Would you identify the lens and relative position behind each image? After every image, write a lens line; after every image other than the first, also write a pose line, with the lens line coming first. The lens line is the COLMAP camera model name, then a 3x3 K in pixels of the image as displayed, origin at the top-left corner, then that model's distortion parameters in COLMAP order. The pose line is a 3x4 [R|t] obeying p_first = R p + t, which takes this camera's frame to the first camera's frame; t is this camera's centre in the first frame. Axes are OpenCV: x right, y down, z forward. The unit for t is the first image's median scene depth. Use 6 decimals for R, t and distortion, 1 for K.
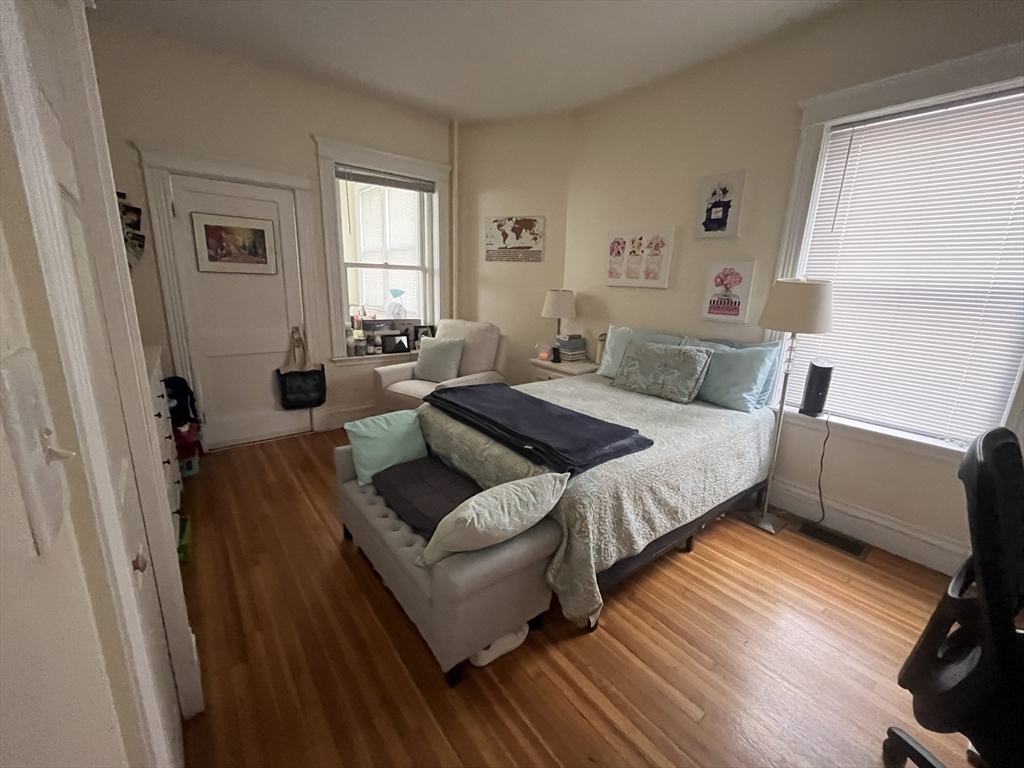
lens RADIAL K [[414.7, 0, 511.3], [0, 414.7, 382.2], [0, 0, 1]] dist [-0.001538, 0.000321]
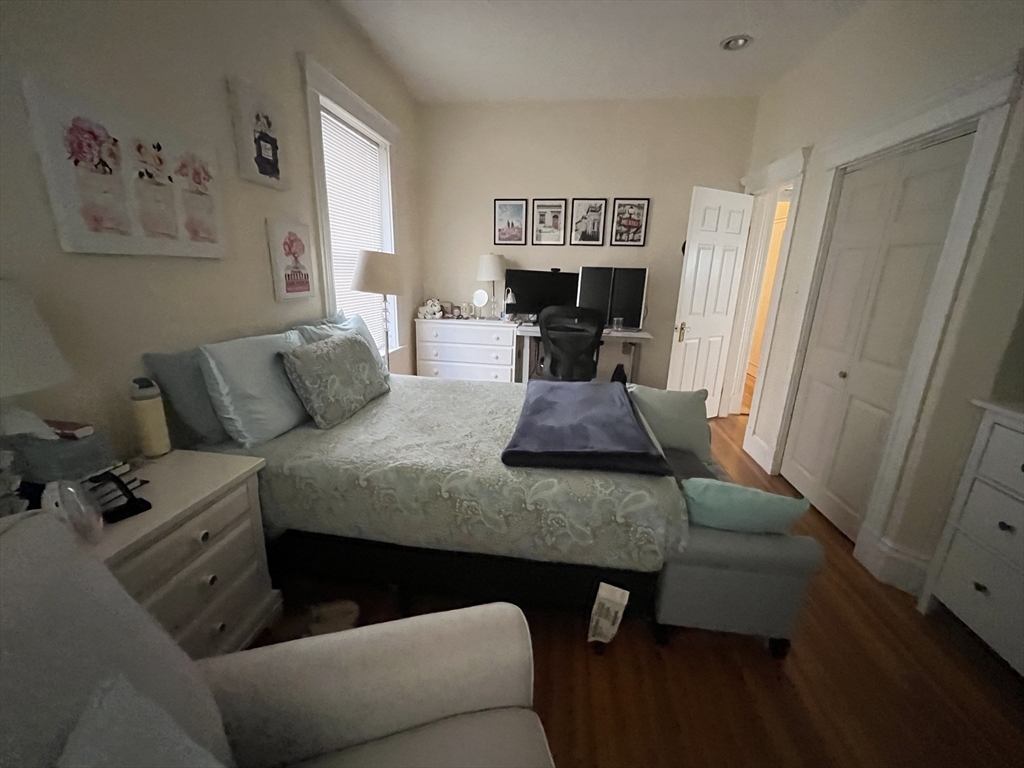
lens RADIAL K [[414.7, 0, 511.3], [0, 414.7, 382.2], [0, 0, 1]] dist [-0.001538, 0.000321]
pose [[-0.693097, -0.243030, 0.678640, -0.365999], [0.117504, 0.890769, 0.439003, -0.311541], [-0.711202, 0.384014, -0.588833, 1.251241]]
